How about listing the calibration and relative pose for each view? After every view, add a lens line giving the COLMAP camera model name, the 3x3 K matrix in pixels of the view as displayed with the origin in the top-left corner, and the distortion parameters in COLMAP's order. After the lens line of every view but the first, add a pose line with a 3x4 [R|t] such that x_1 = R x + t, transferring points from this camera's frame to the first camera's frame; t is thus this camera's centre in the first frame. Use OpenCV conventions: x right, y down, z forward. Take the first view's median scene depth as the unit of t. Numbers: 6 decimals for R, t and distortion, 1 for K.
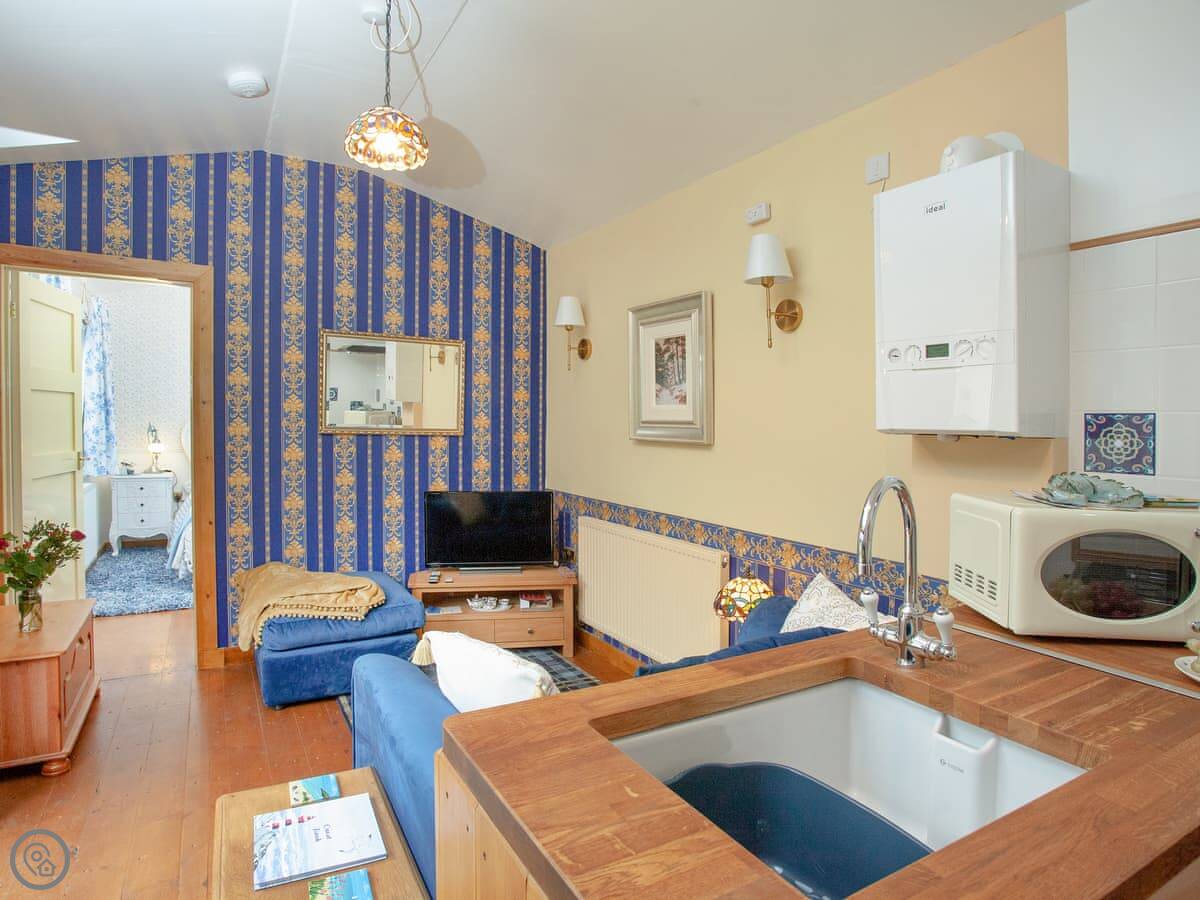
lens RADIAL K [[644.8, 0, 542.8], [0, 644.8, 423.6], [0, 0, 1]] dist [-0.061124, 0.026610]
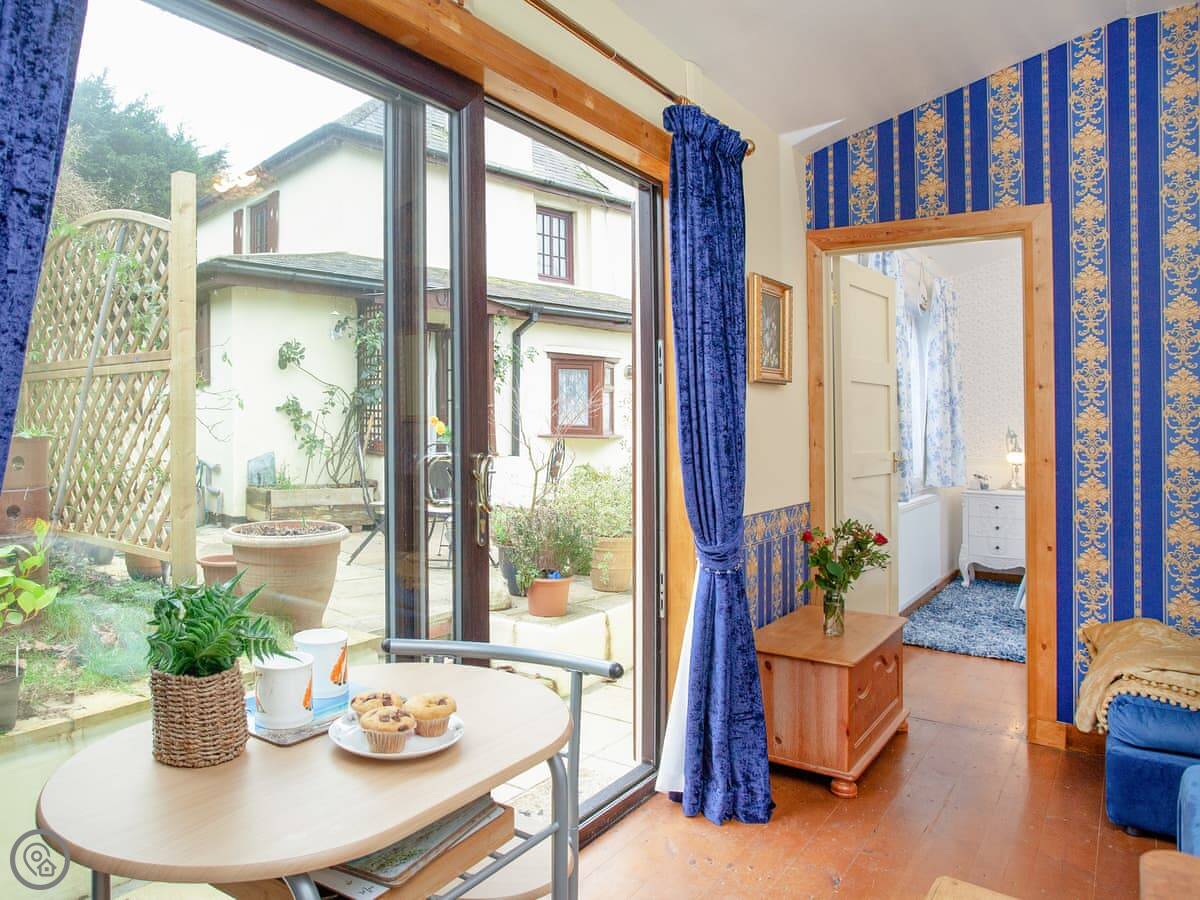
lens RADIAL K [[823.2, 0, 555.6], [0, 823.2, 427.7], [0, 0, 1]] dist [-0.067398, 0.045425]
pose [[0.455270, -0.010481, -0.890292, 0.058550], [-0.001266, 0.999922, -0.012419, 0.030853], [0.890352, 0.006781, 0.455221, 0.062641]]
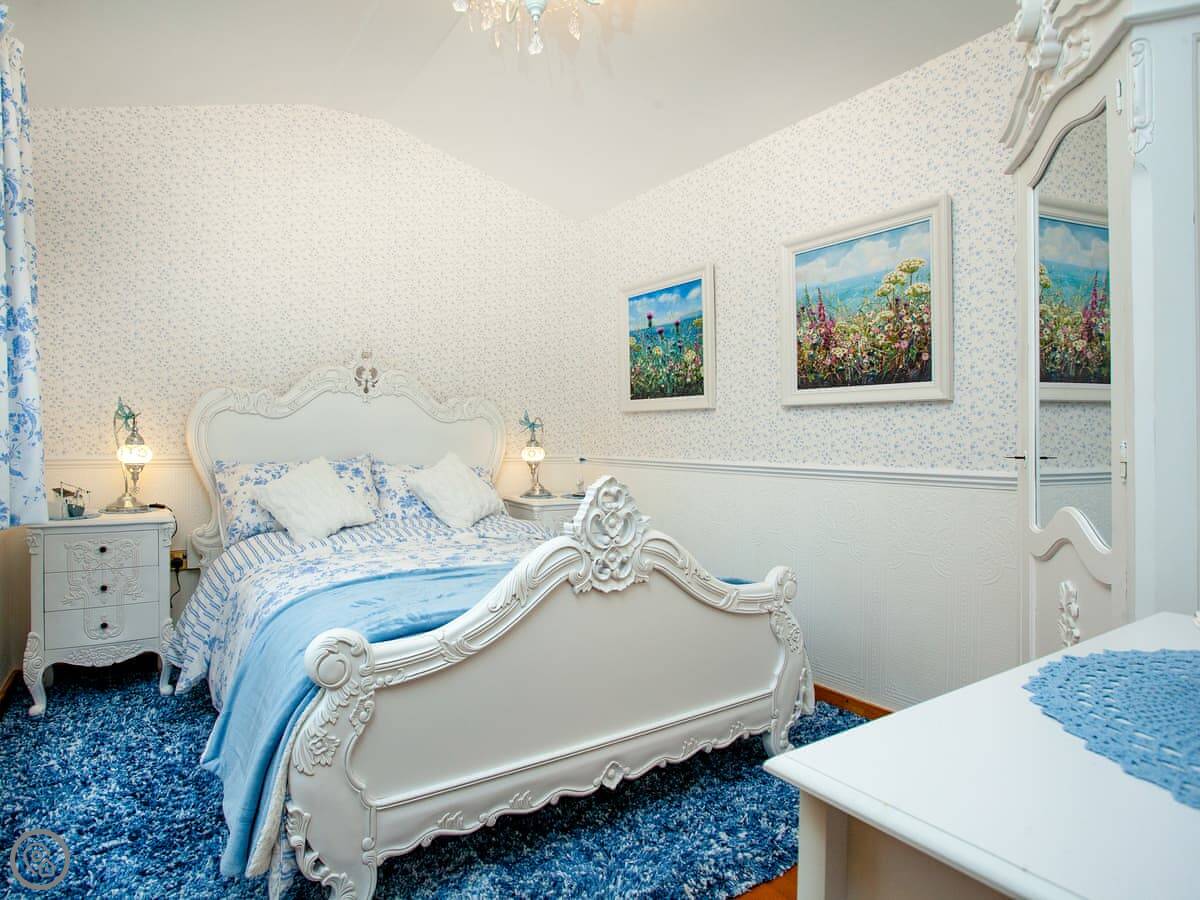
lens RADIAL K [[745.7, 0, 555.0], [0, 745.7, 431.6], [0, 0, 1]] dist [-0.060118, 0.031515]
pose [[0.999903, -0.002975, 0.013594, -0.722348], [0.003128, 0.999932, -0.011209, 0.064117], [-0.013560, 0.011250, 0.999845, 1.077217]]
